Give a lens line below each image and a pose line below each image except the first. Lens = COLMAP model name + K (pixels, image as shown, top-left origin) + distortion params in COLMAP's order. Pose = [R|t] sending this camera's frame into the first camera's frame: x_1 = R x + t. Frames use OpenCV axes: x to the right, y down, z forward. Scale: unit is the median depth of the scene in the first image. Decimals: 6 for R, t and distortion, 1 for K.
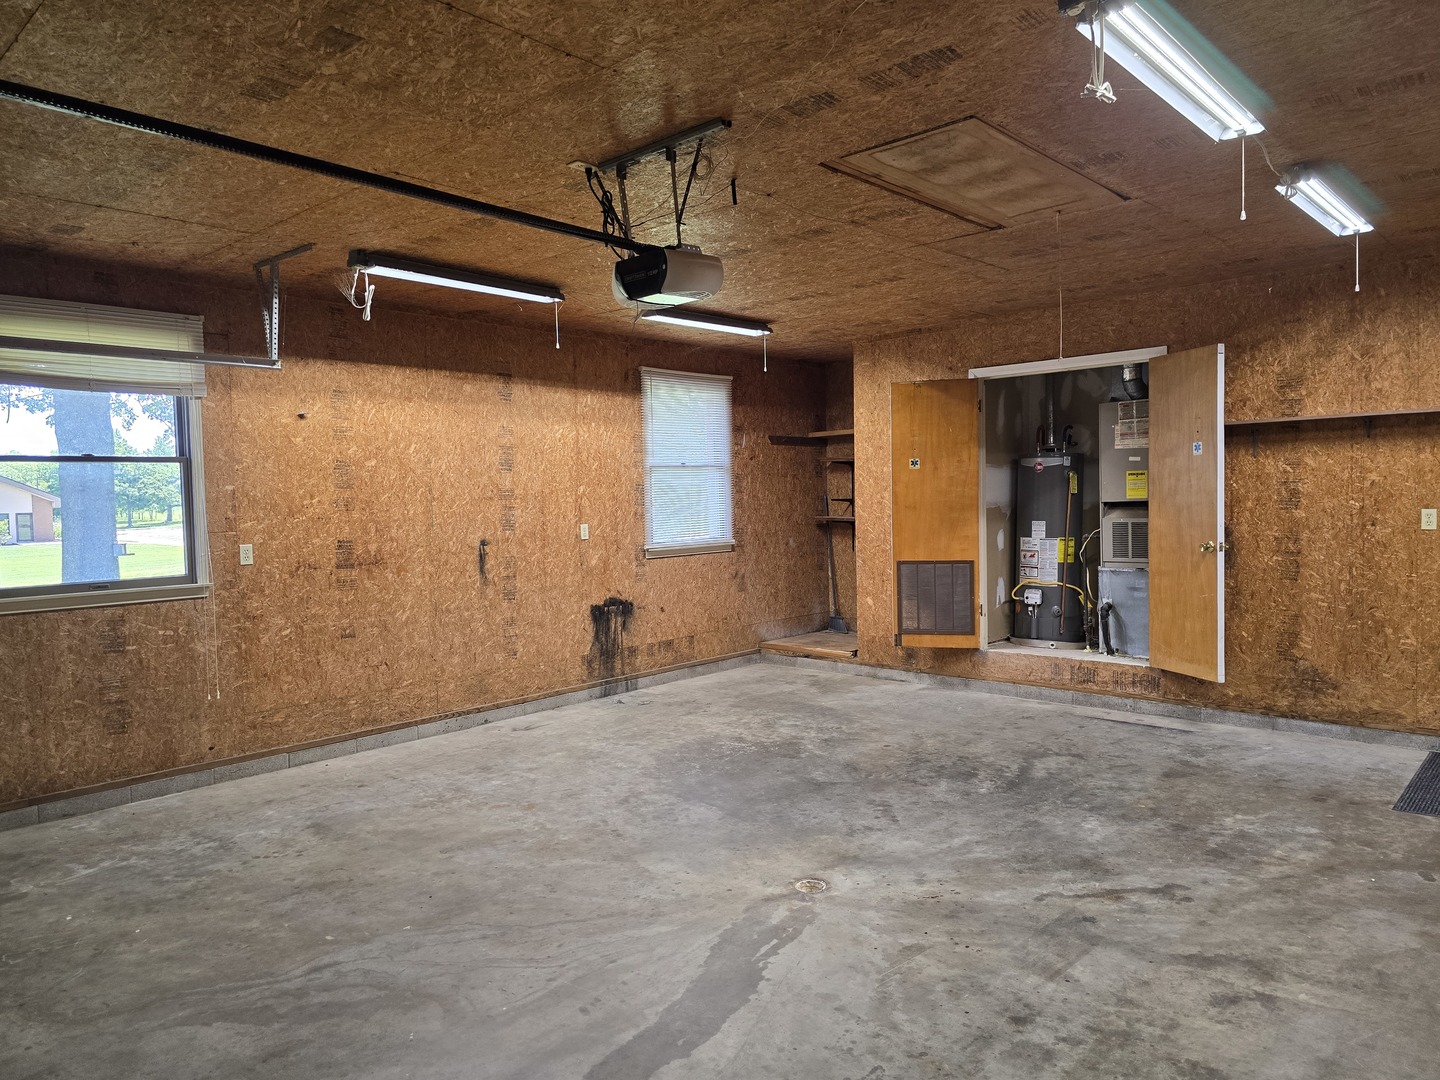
lens RADIAL K [[968.7, 0, 717.4], [0, 968.7, 541.6], [0, 0, 1]] dist [0.068422, -0.068482]
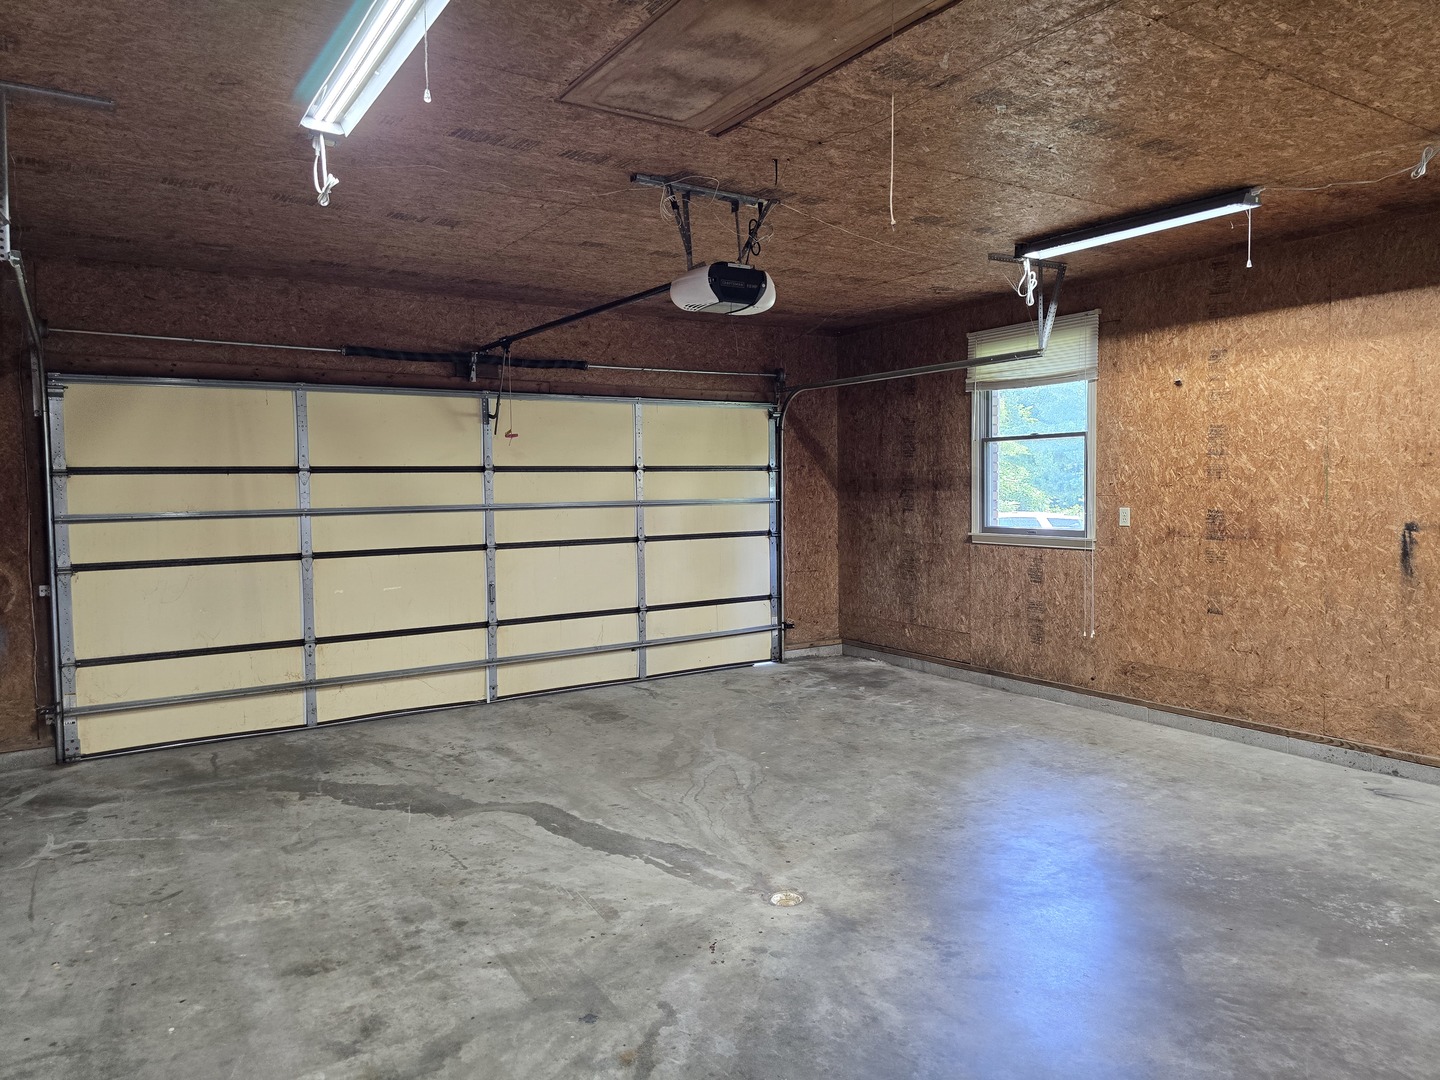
lens RADIAL K [[968.7, 0, 717.4], [0, 968.7, 541.6], [0, 0, 1]] dist [0.068422, -0.068482]
pose [[-0.243436, 0.085316, -0.966157, 1.024280], [-0.027822, 0.995100, 0.094881, -0.075377], [0.969518, 0.049978, -0.239869, 1.194467]]
